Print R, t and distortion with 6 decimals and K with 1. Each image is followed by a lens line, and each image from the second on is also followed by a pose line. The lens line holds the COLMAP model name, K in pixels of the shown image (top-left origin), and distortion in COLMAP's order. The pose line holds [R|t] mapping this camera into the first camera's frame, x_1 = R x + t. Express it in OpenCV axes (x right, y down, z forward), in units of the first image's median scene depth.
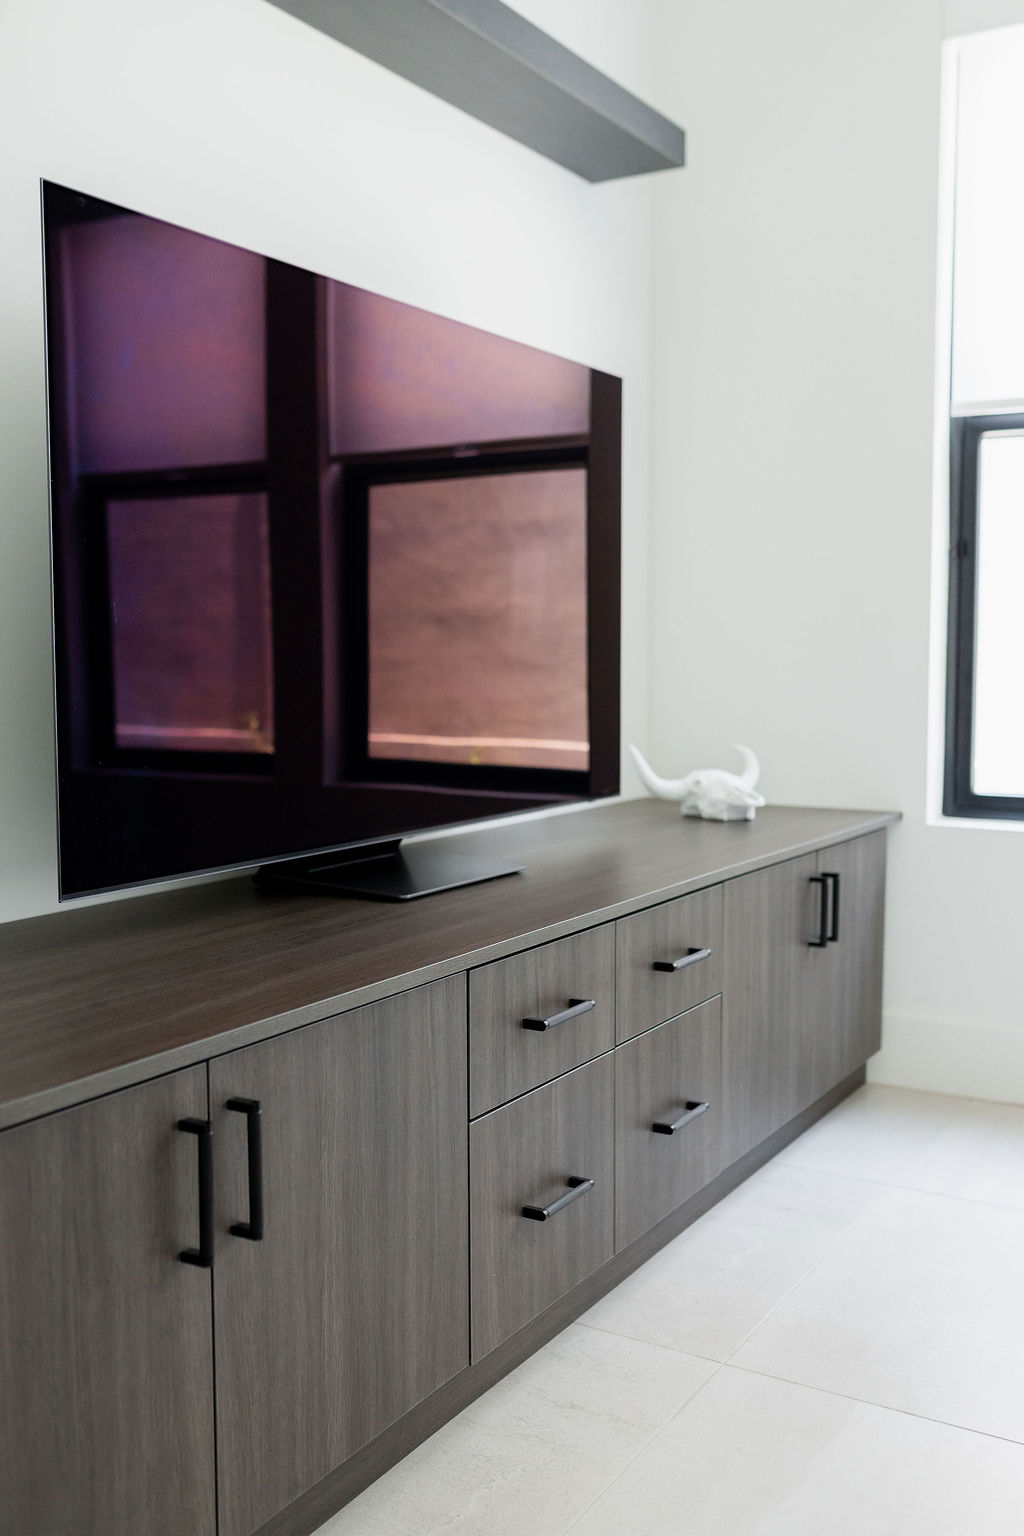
lens RADIAL K [[1491.1, 0, 544.1], [0, 1491.1, 772.0], [0, 0, 1]] dist [-0.004454, 0.000000]
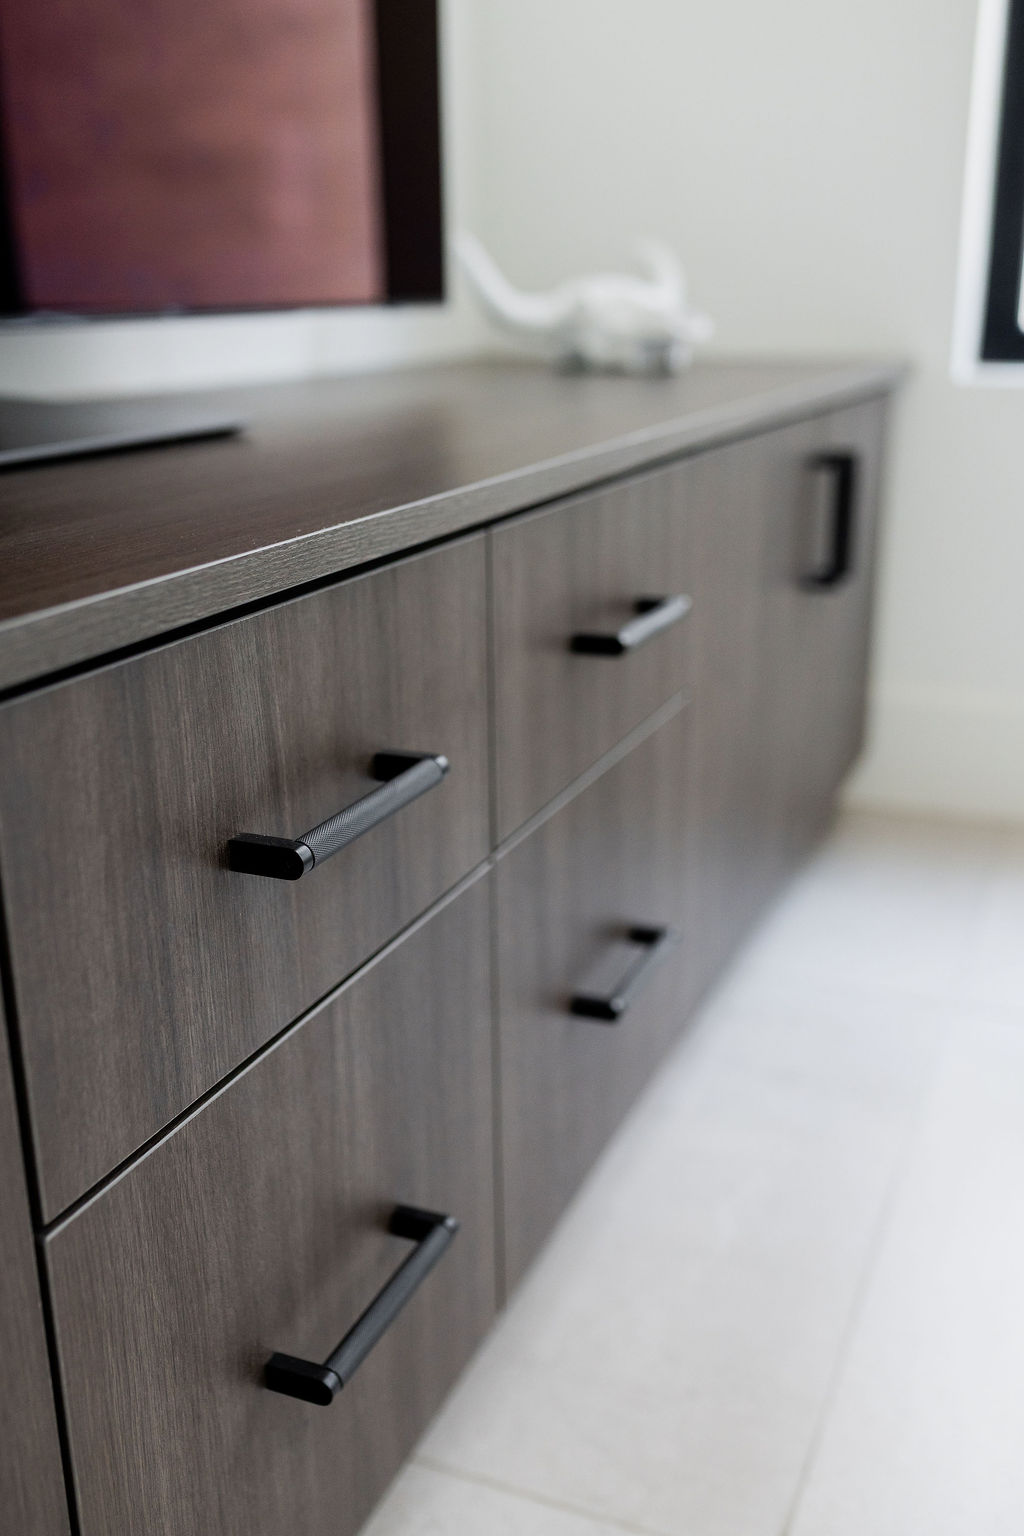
lens RADIAL K [[1491.1, 0, 519.7], [0, 1491.1, 778.9], [0, 0, 1]] dist [-0.004454, 0.000000]
pose [[0.991995, -0.046118, 0.117556, 0.009935], [0.017484, 0.972119, 0.233835, 0.079541], [-0.125062, -0.229908, 0.965143, 0.678211]]
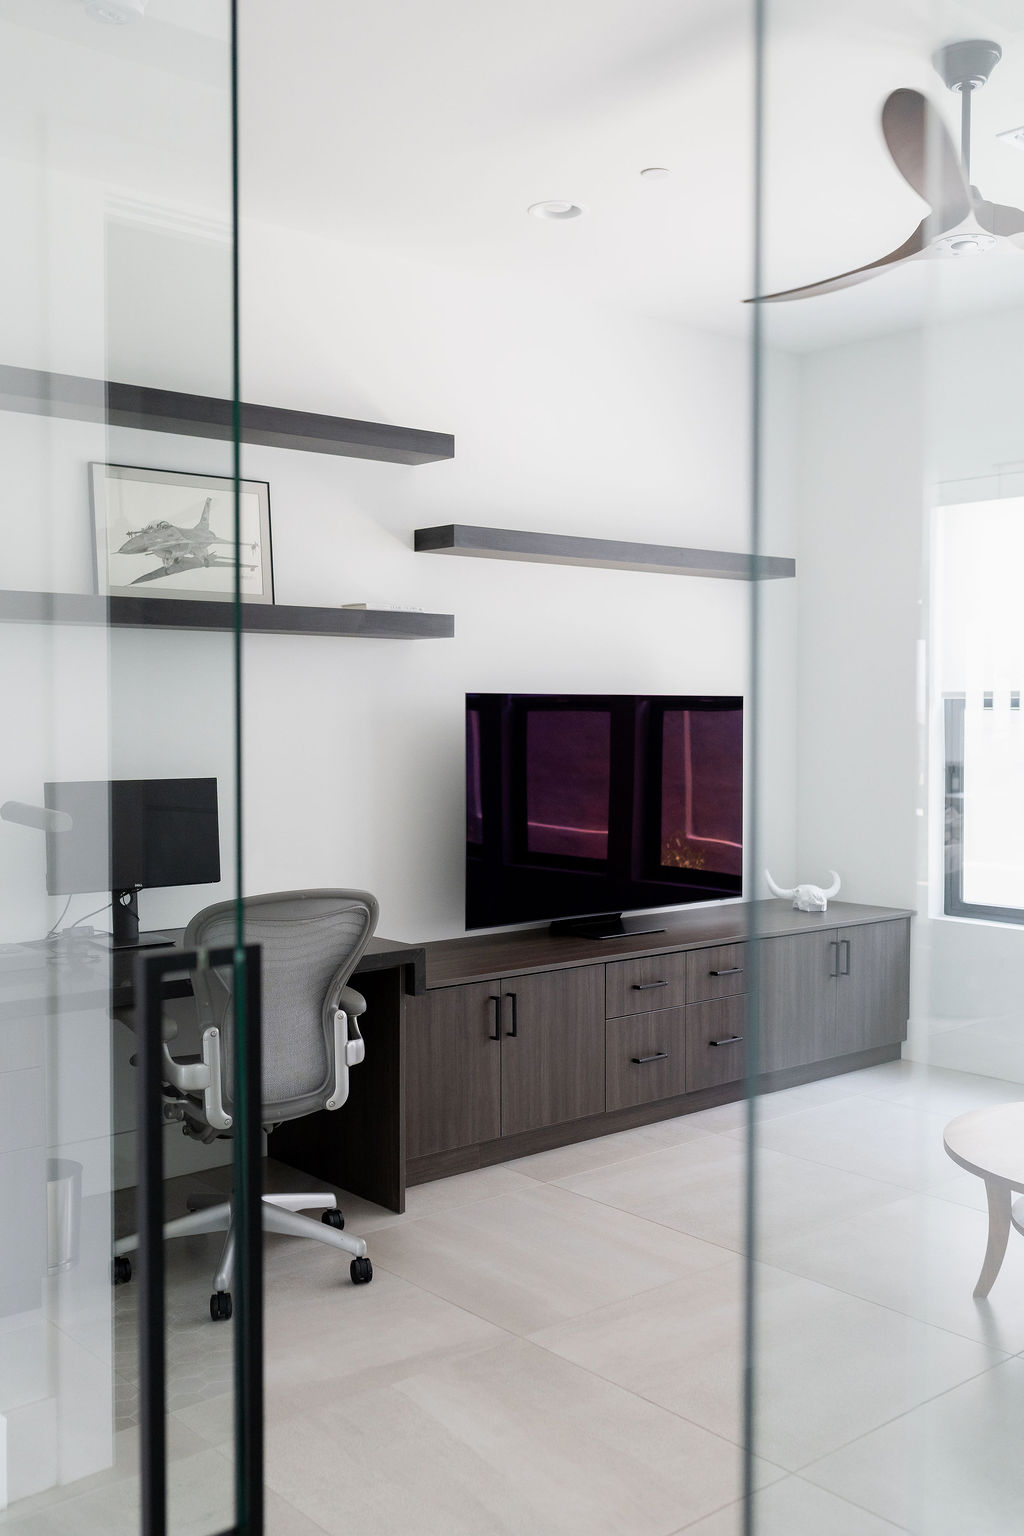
lens RADIAL K [[1491.1, 0, 538.2], [0, 1491.1, 769.2], [0, 0, 1]] dist [-0.004454, 0.000000]
pose [[0.946453, 0.010910, -0.322658, 0.652895], [-0.026164, 0.998733, -0.042976, -0.094911], [0.321781, 0.049116, 0.945539, -1.514918]]
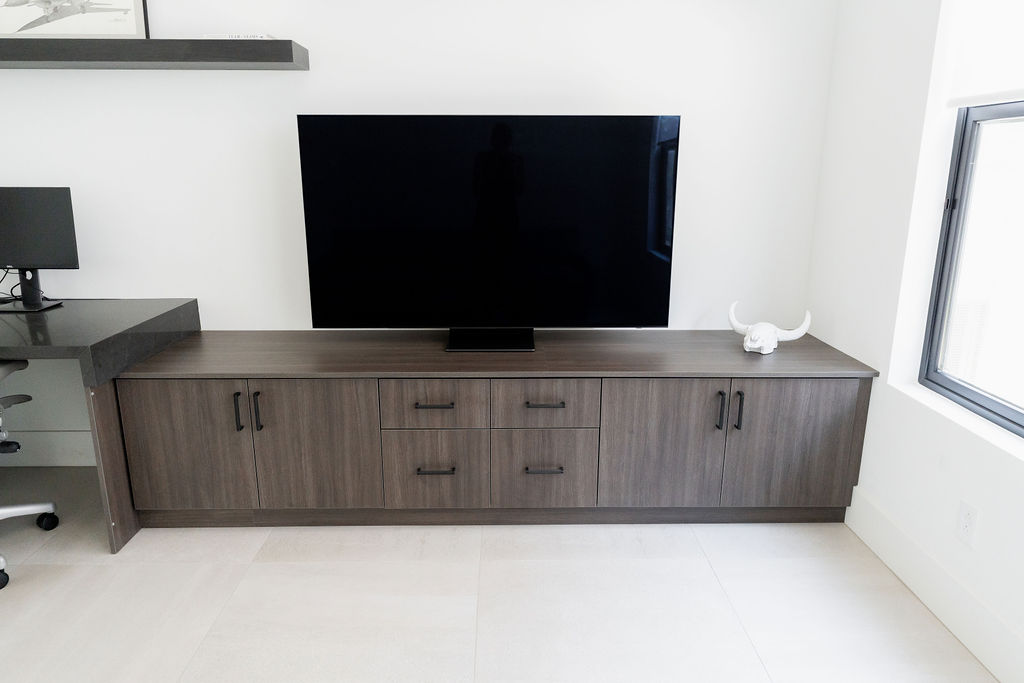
lens RADIAL K [[681.5, 0, 515.8], [0, 681.5, 343.0], [0, 0, 1]] dist [0.002467, -0.002685]
pose [[0.511548, 0.214984, -0.831926, 1.069165], [-0.074167, 0.975629, 0.206514, -0.208117], [0.856048, -0.043940, 0.515026, 0.502648]]
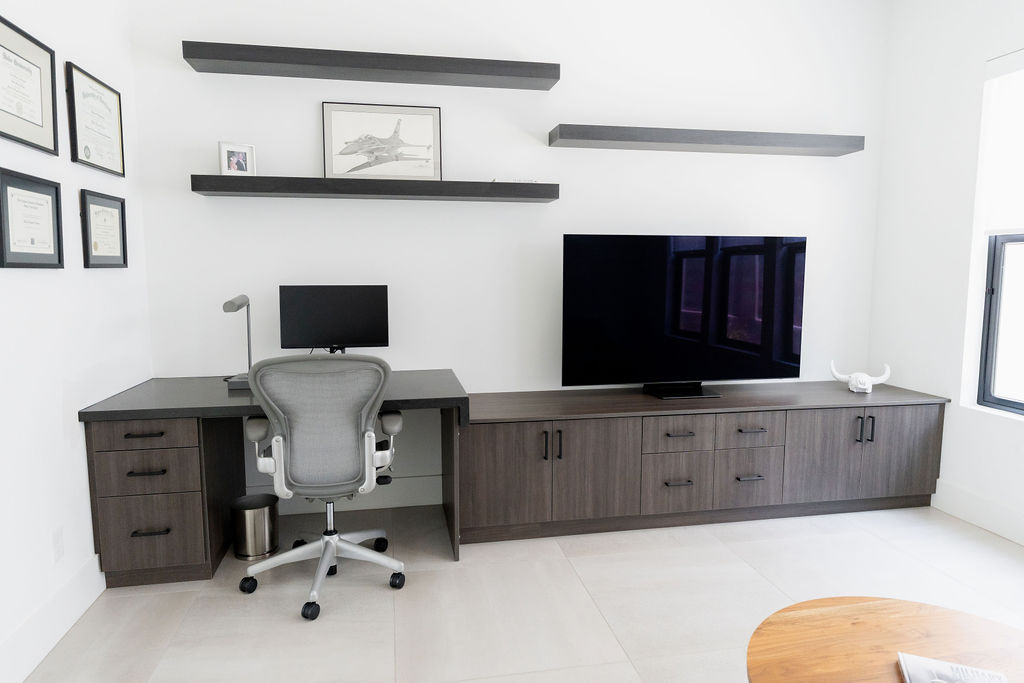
lens RADIAL K [[649.3, 0, 514.6], [0, 649.3, 343.0], [0, 0, 1]] dist [-0.005576, 0.003752]
pose [[0.653685, 0.083229, -0.752176, 0.944216], [-0.063343, 0.996463, 0.055211, -0.130658], [0.754111, 0.011554, 0.656646, -0.389132]]
